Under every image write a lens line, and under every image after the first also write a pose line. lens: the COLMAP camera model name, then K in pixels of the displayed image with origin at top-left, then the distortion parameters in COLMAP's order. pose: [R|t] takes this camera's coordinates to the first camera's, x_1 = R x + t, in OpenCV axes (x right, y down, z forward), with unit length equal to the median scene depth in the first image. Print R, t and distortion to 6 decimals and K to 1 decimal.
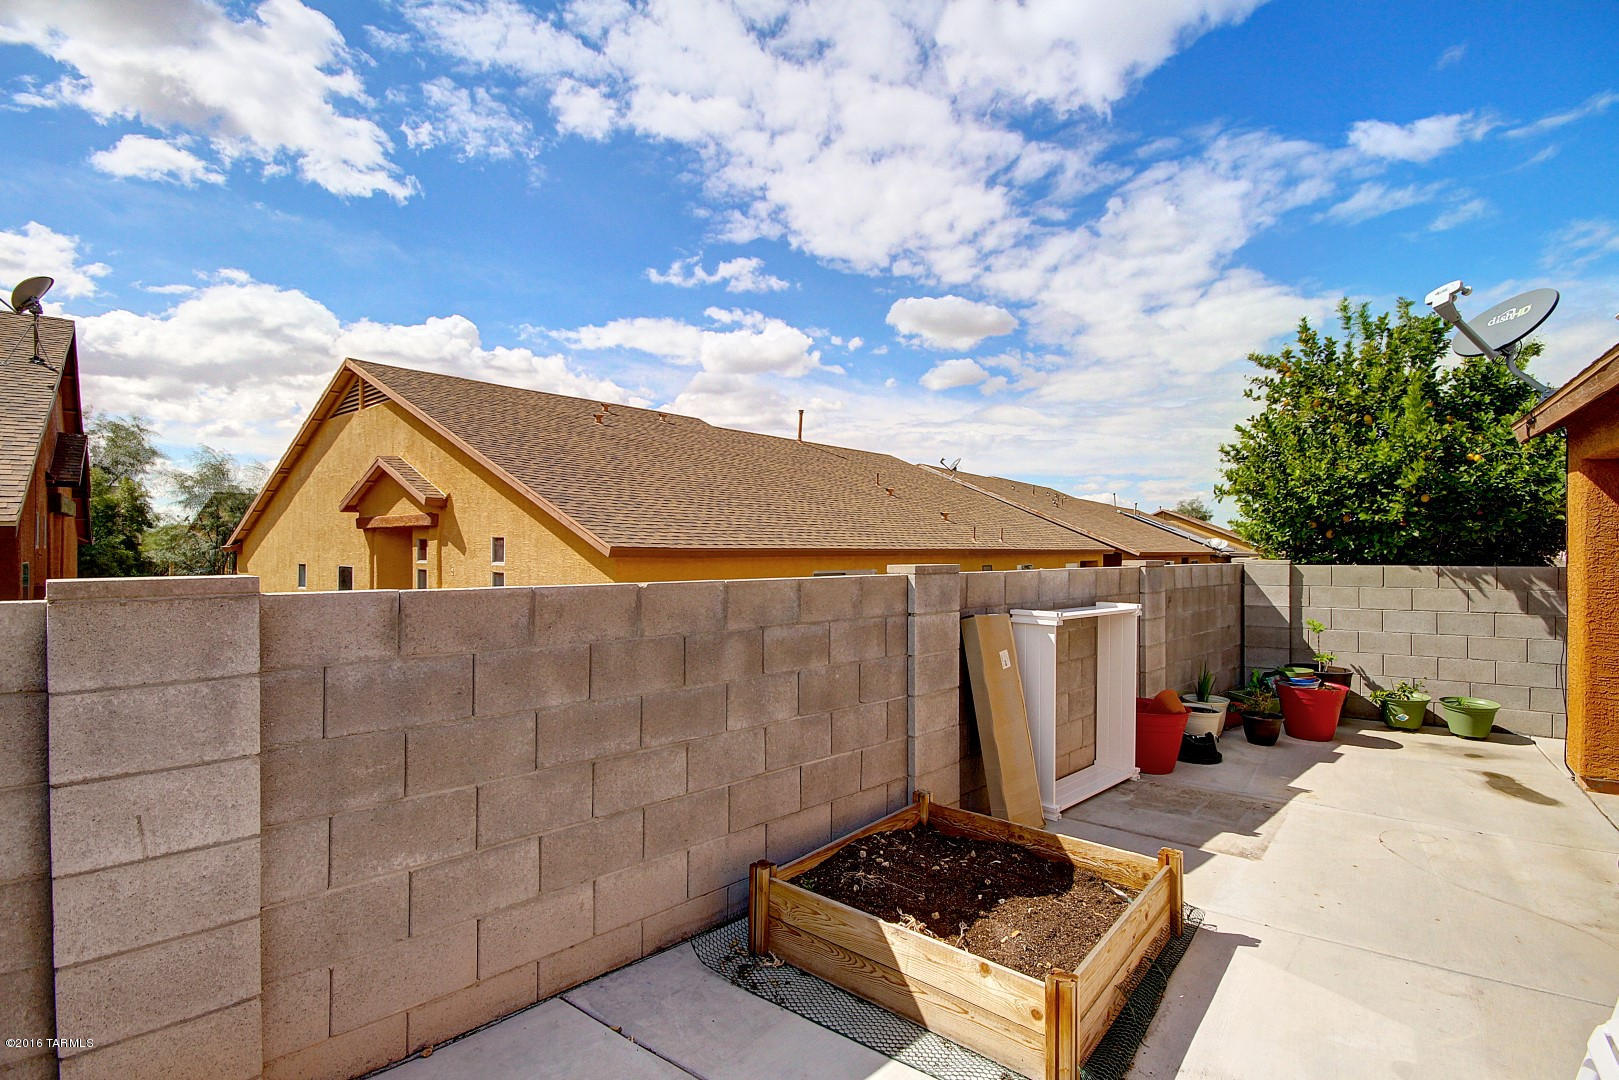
lens RADIAL K [[767.9, 0, 810.1], [0, 767.9, 547.3], [0, 0, 1]] dist [0.006170, -0.009300]
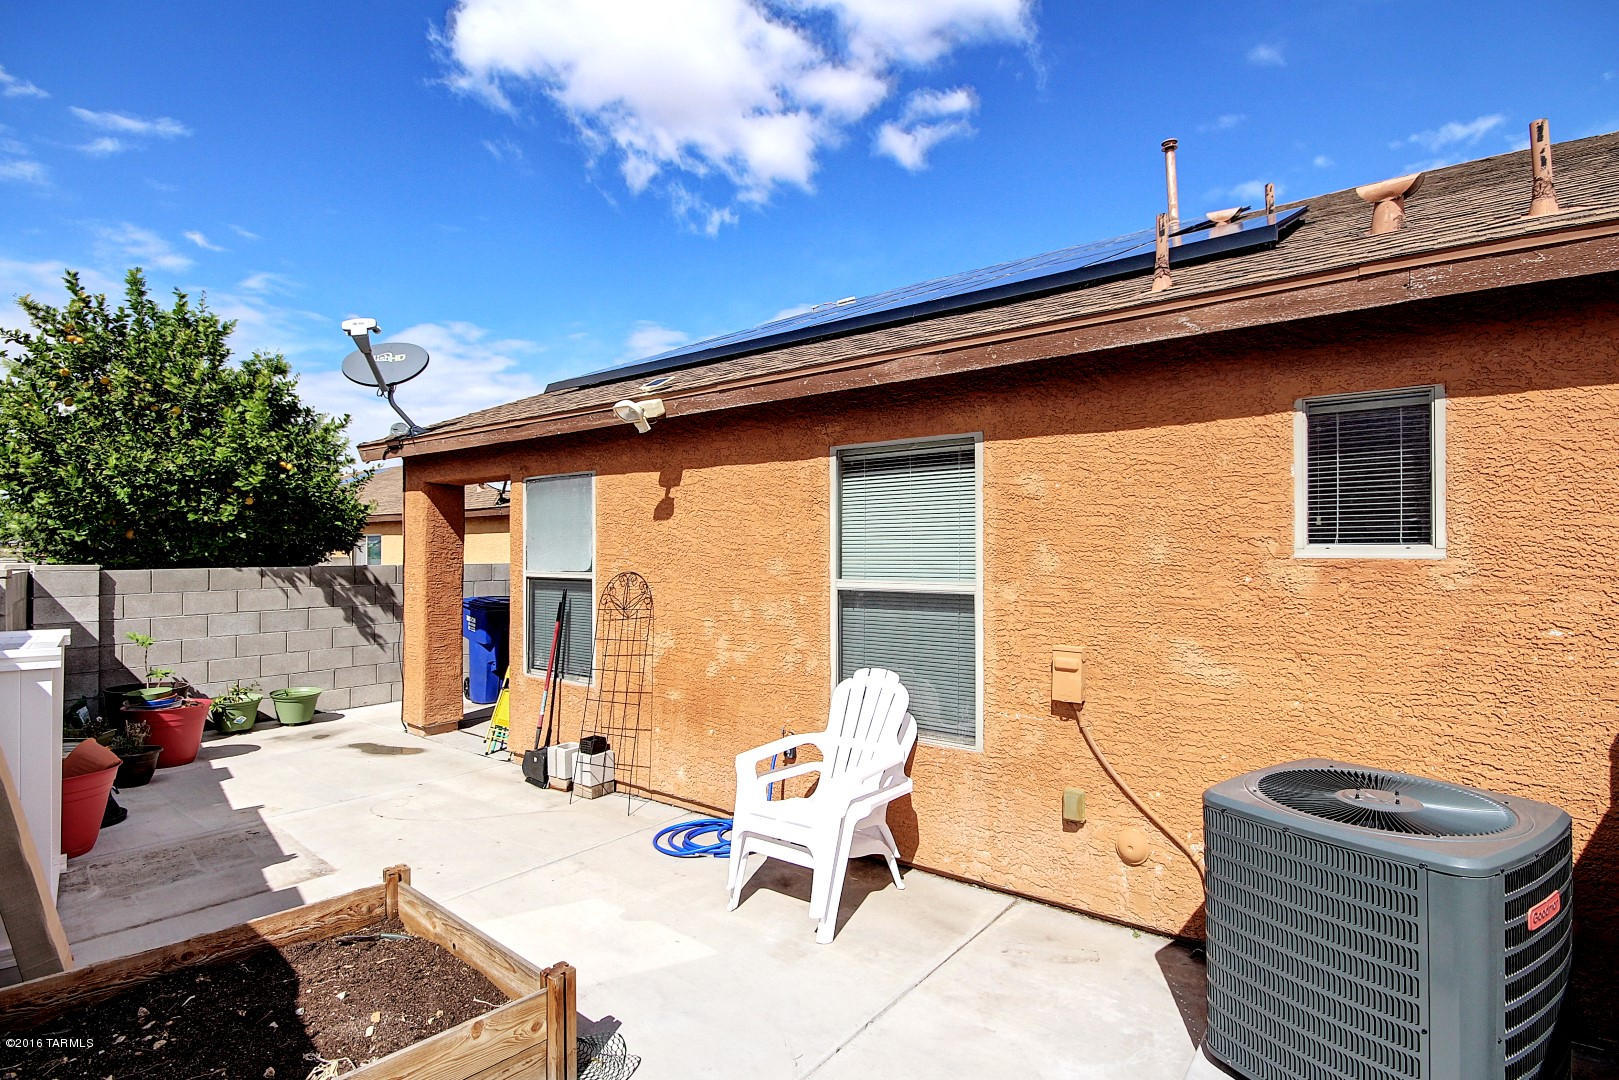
lens RADIAL K [[827.9, 0, 810.0], [0, 827.9, 537.7], [0, 0, 1]] dist [-0.002539, -0.001023]
pose [[0.021114, 0.011155, 0.999715, -0.298108], [0.000901, 0.999937, -0.011176, -0.002704], [-0.999777, 0.001136, 0.021103, 0.244721]]
